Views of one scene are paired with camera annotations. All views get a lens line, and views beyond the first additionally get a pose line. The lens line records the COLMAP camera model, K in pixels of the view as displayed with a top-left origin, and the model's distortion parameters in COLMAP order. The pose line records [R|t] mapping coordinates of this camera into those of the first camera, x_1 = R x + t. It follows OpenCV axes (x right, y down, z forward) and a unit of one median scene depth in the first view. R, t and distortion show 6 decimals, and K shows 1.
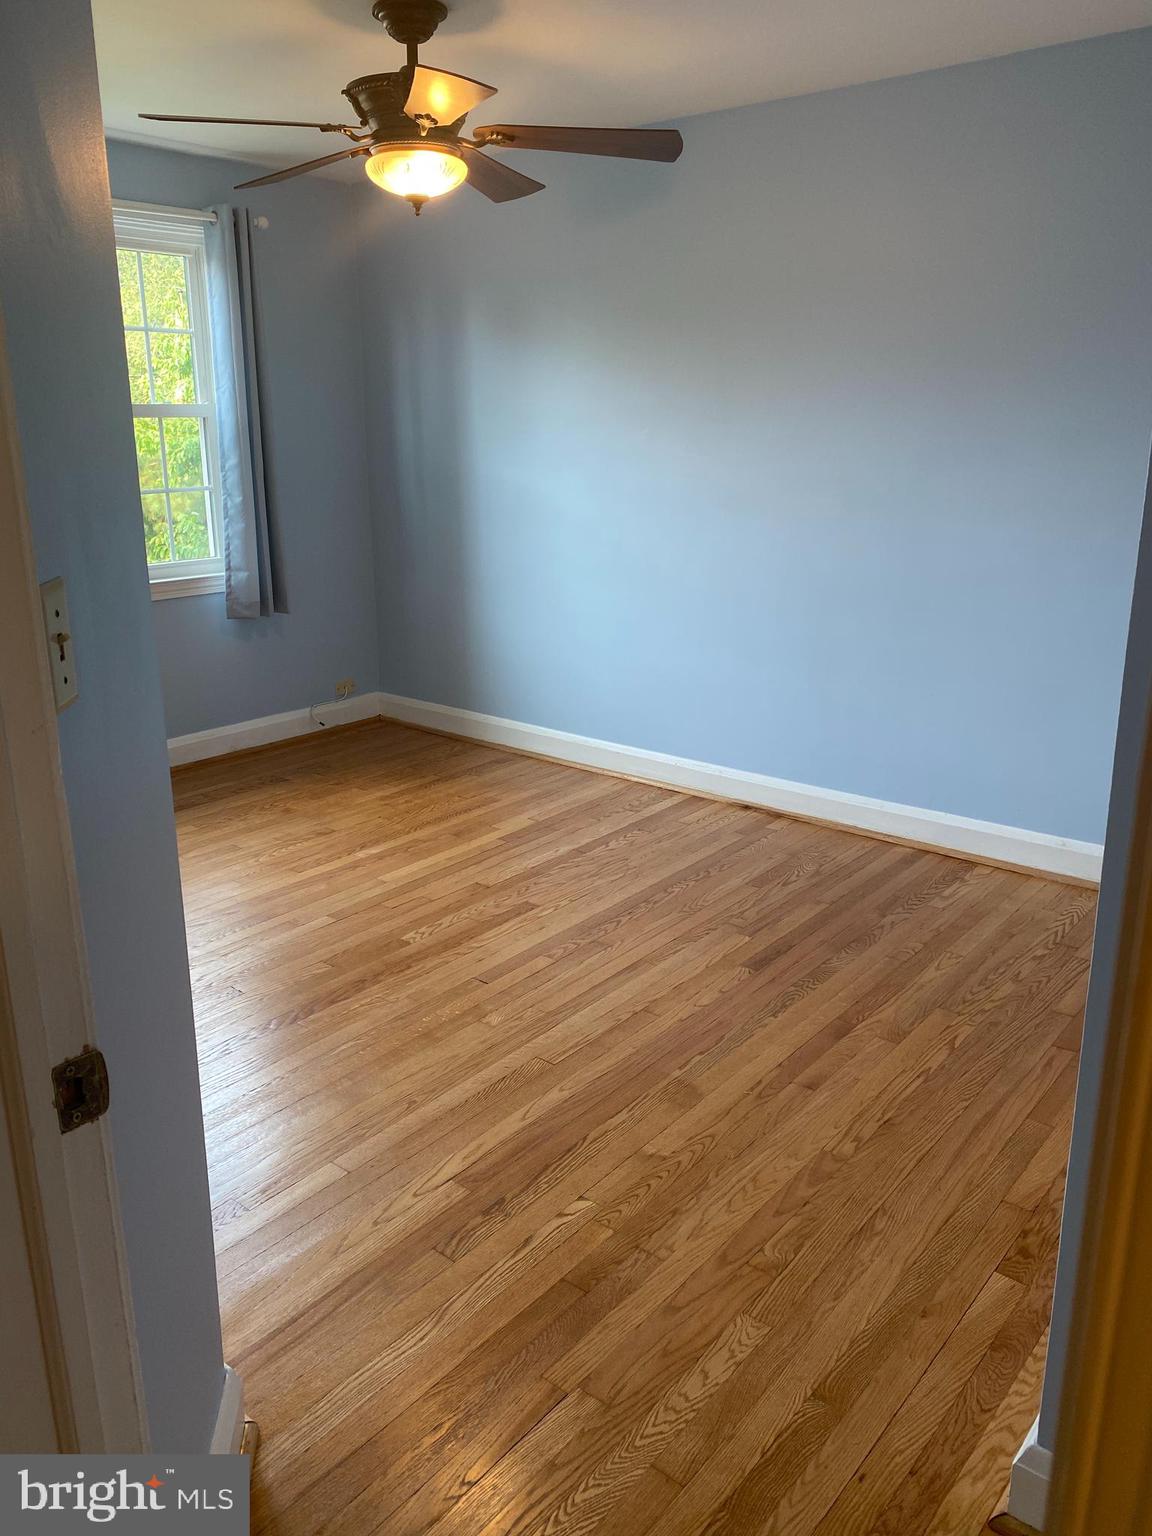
lens RADIAL K [[1197.0, 0, 576.0], [0, 1197.0, 768.0], [0, 0, 1]] dist [0.064775, 0.001268]
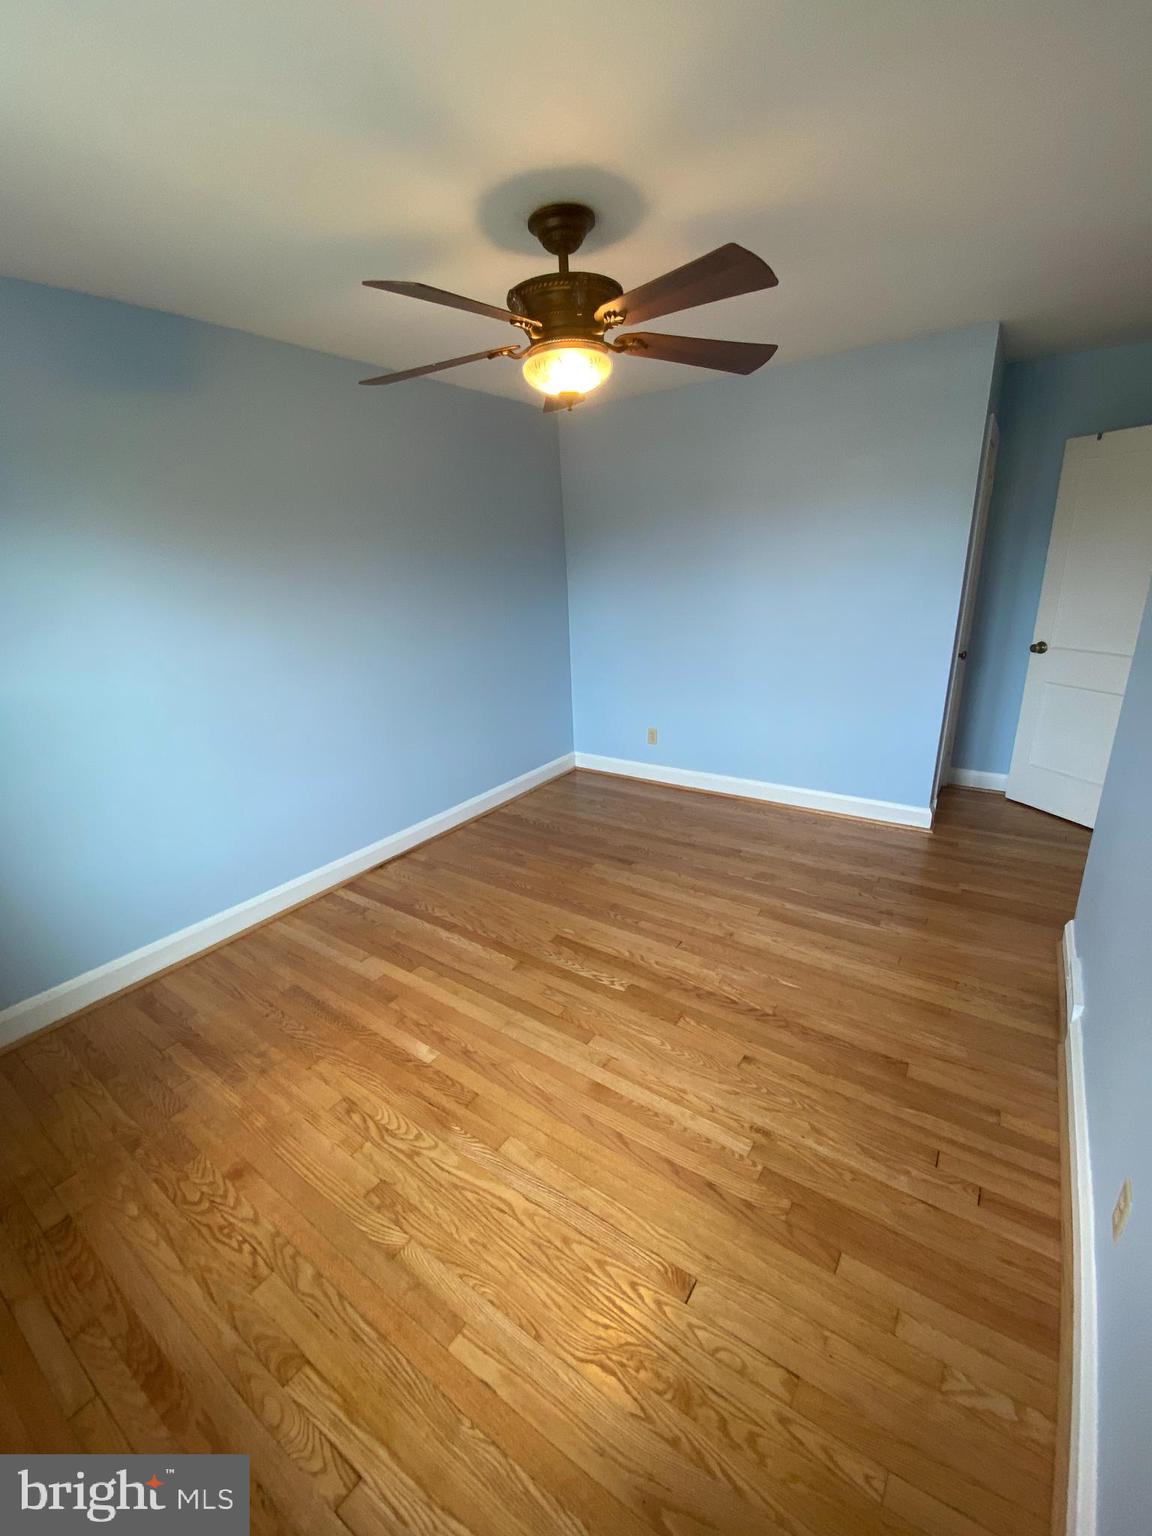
lens RADIAL K [[603.1, 0, 576.0], [0, 603.1, 768.0], [0, 0, 1]] dist [0.000242, -0.017828]
pose [[-0.091763, -0.319388, 0.943171, -0.606383], [0.316356, 0.888746, 0.331737, -0.275714], [-0.944192, 0.328819, 0.019486, 0.840729]]
